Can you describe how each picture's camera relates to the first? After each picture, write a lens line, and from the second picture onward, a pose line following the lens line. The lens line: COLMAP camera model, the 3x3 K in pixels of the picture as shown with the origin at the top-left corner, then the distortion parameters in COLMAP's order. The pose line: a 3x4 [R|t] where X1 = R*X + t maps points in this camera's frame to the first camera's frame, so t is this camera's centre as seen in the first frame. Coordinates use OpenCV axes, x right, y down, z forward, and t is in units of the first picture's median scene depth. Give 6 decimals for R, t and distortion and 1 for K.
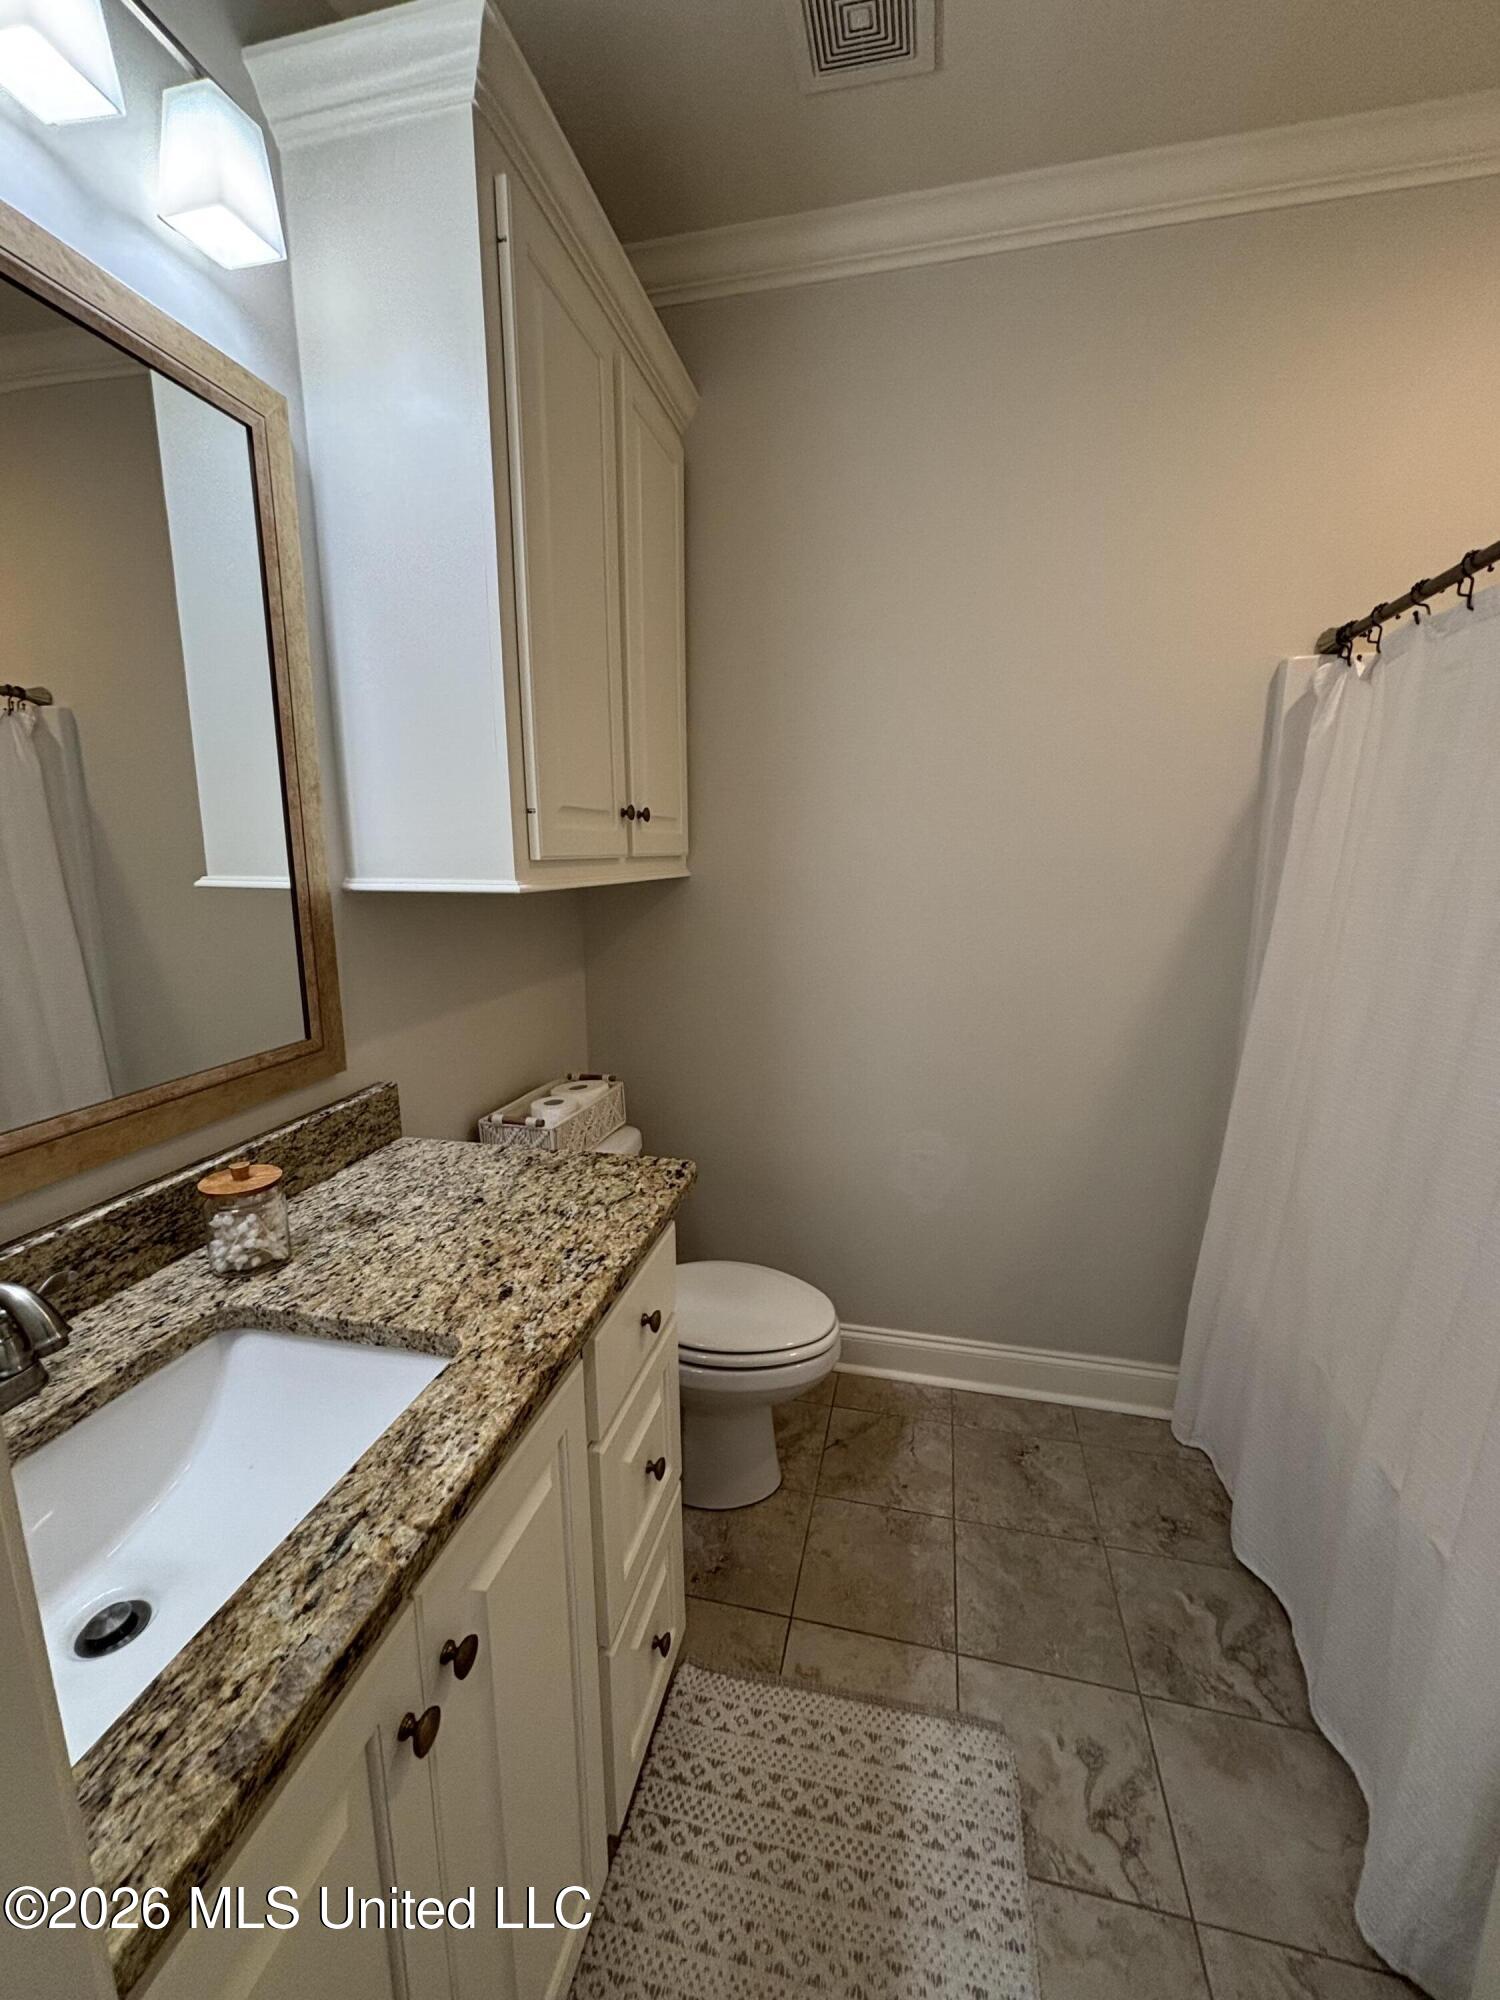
lens RADIAL K [[797.2, 0, 750.0], [0, 797.2, 1000.0], [0, 0, 1]] dist [-0.015566, 0.007024]
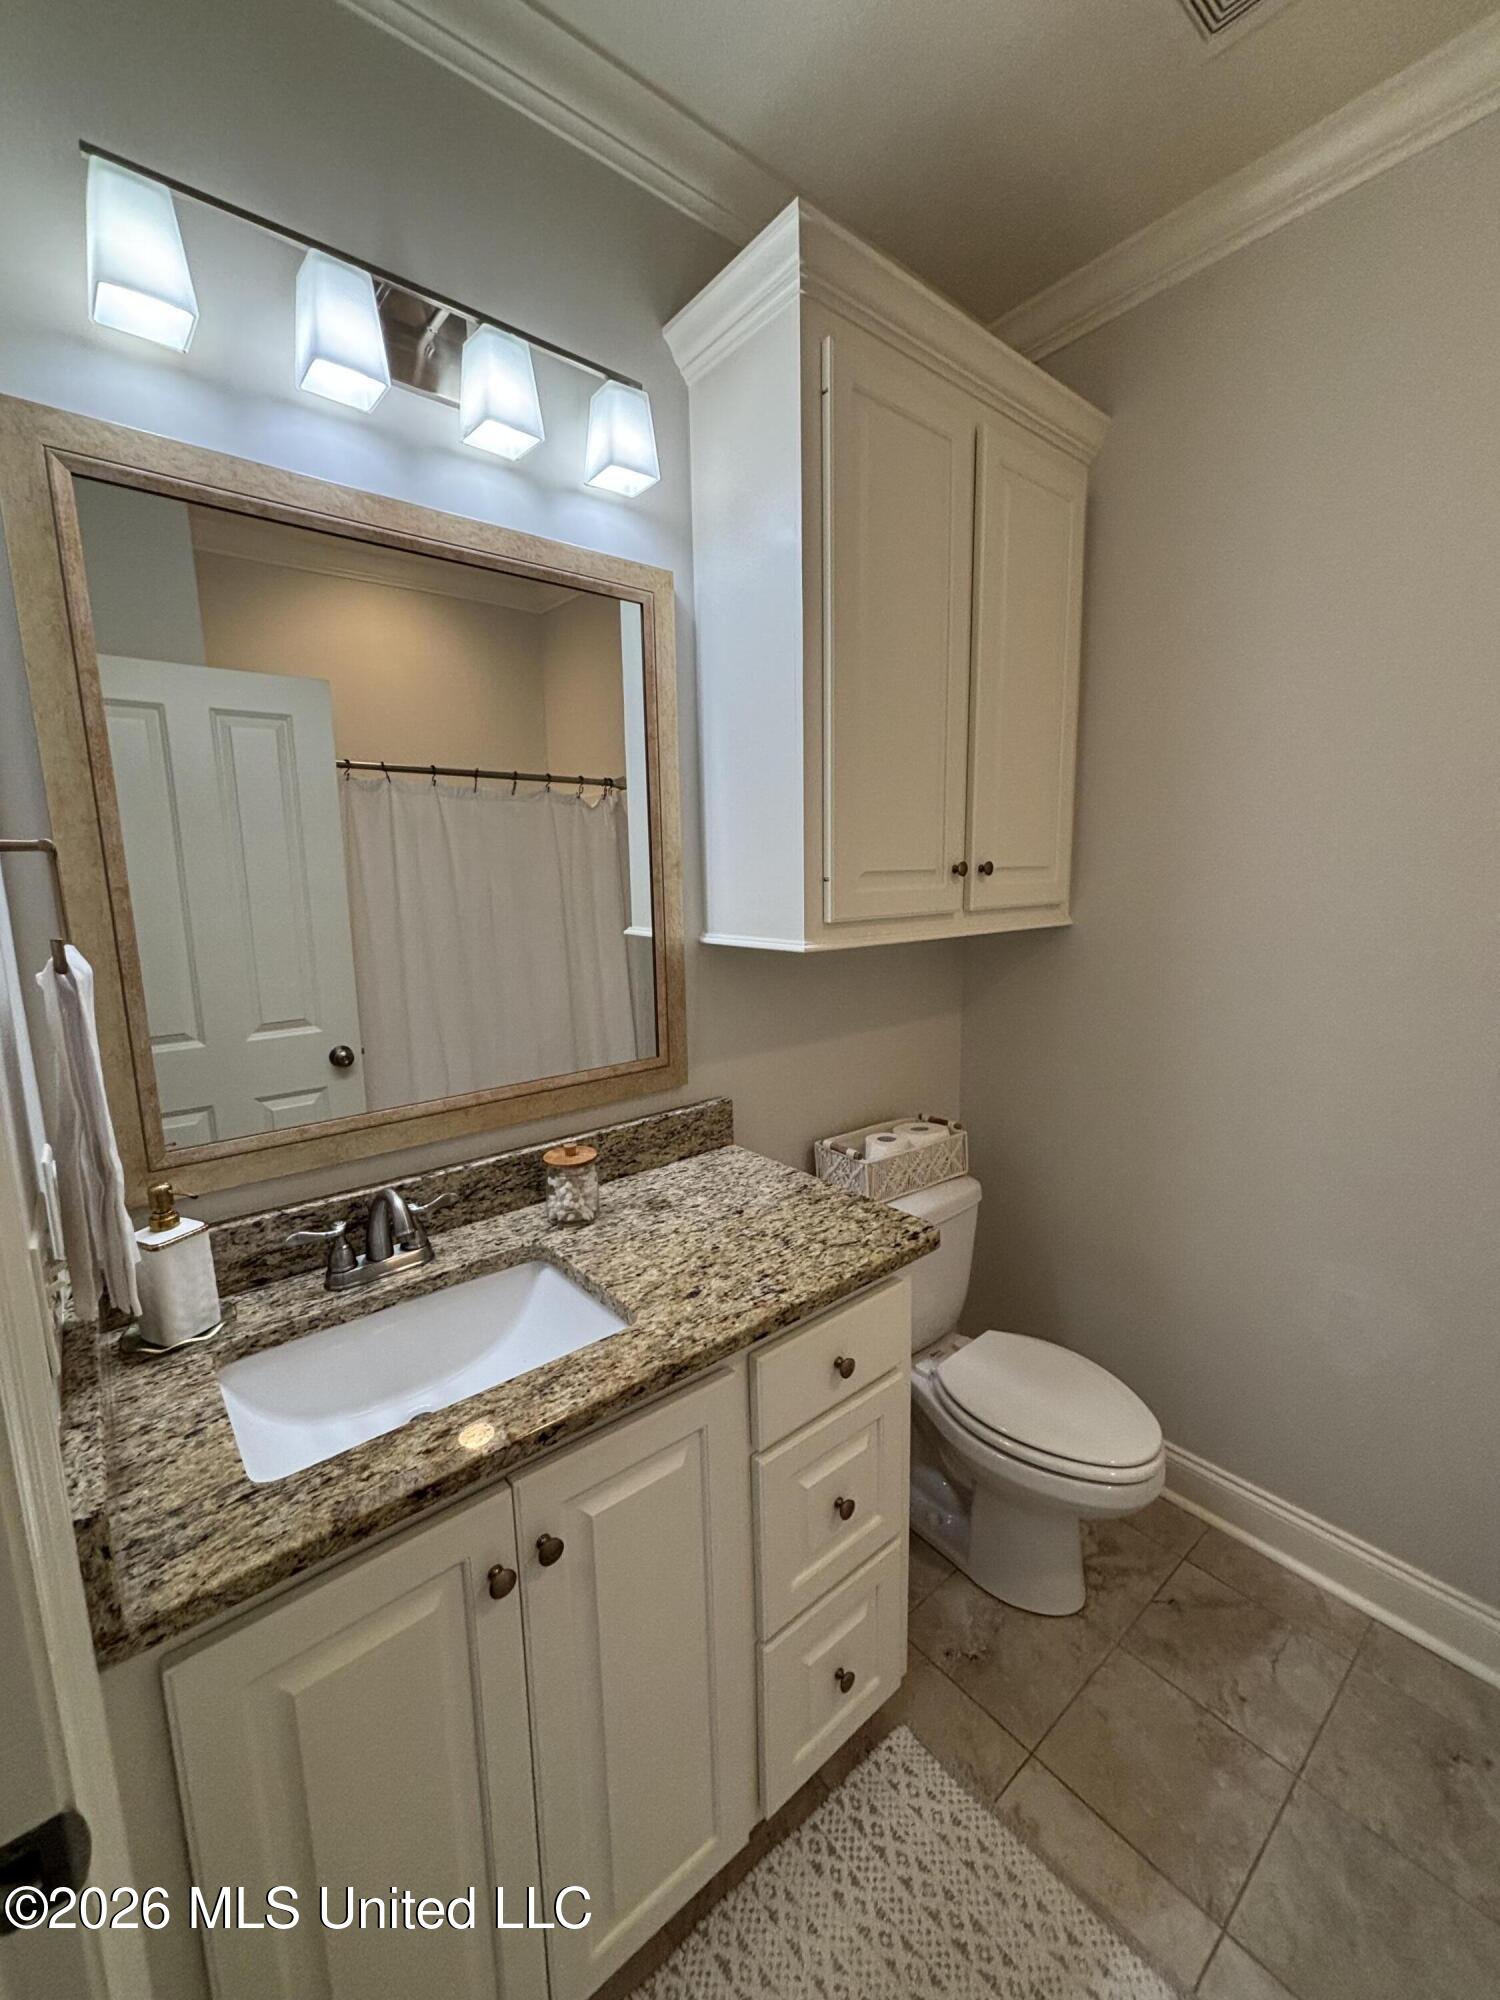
lens RADIAL K [[792.9, 0, 747.9], [0, 792.9, 995.2], [0, 0, 1]] dist [-0.000942, -0.002655]
pose [[0.791701, 0.079652, -0.605694, 0.356621], [-0.094180, 0.995524, 0.007814, -0.079592], [0.603606, 0.050858, 0.795659, 0.053862]]
